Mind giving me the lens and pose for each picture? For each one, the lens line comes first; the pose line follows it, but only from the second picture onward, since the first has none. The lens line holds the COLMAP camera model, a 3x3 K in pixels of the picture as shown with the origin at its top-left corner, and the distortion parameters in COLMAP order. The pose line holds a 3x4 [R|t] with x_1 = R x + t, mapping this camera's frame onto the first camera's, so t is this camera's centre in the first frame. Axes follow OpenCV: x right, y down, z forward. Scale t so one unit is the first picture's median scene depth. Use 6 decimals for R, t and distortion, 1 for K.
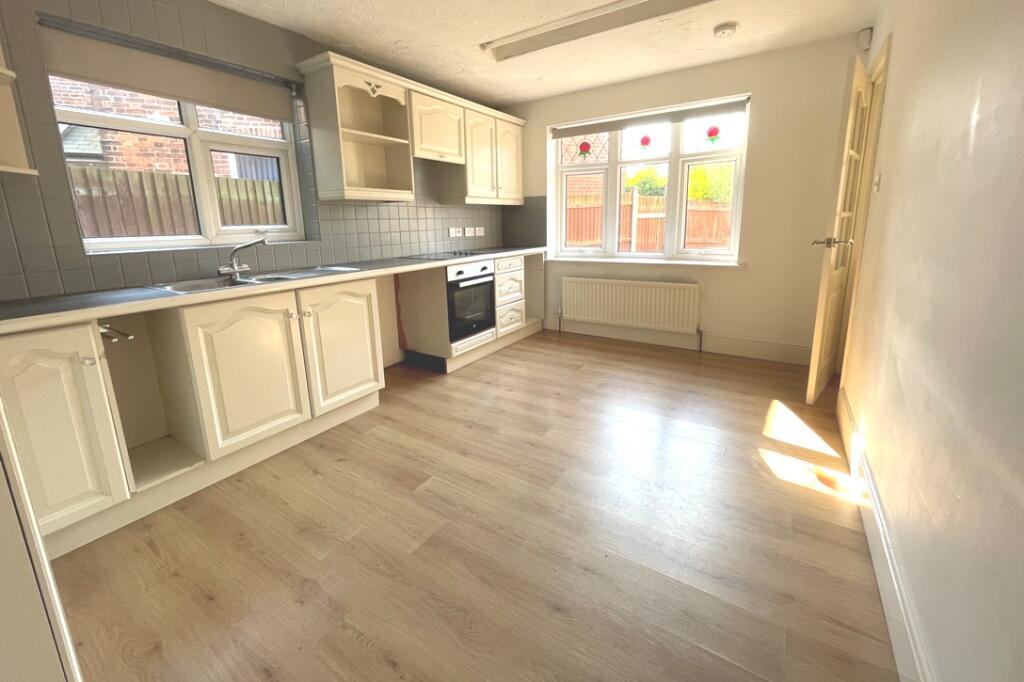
lens RADIAL K [[414.4, 0, 506.3], [0, 414.4, 331.0], [0, 0, 1]] dist [-0.000959, -0.000399]
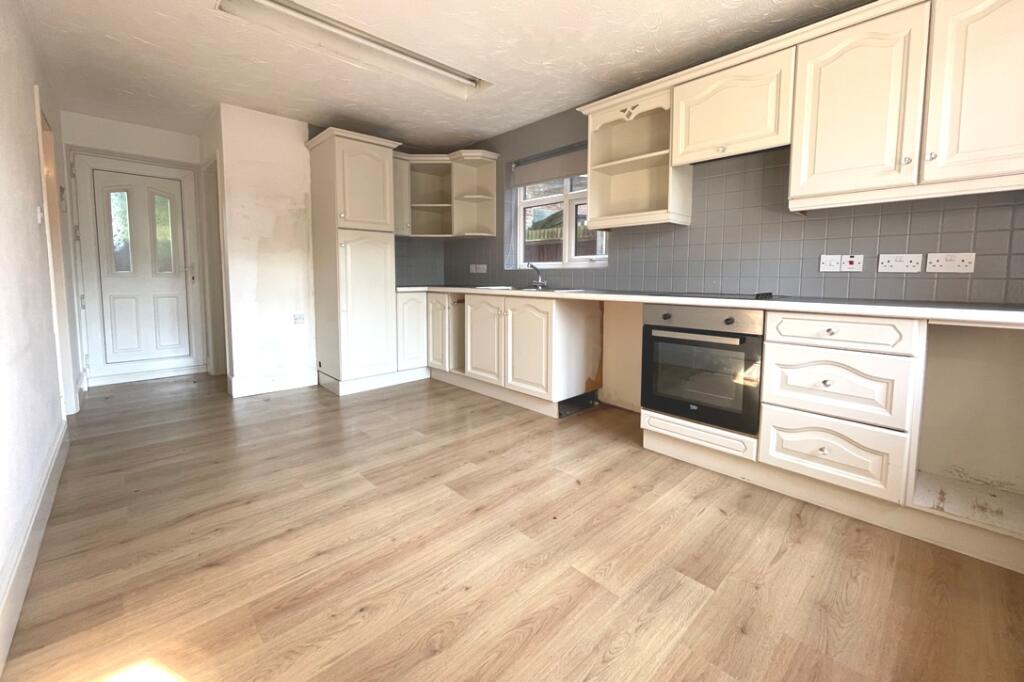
lens RADIAL K [[414.4, 0, 506.3], [0, 414.4, 331.0], [0, 0, 1]] dist [-0.000959, -0.000399]
pose [[-0.243135, 0.154994, -0.957529, 0.735339], [-0.244294, 0.945547, 0.215085, -0.238972], [0.938726, 0.286214, -0.192031, 1.045552]]
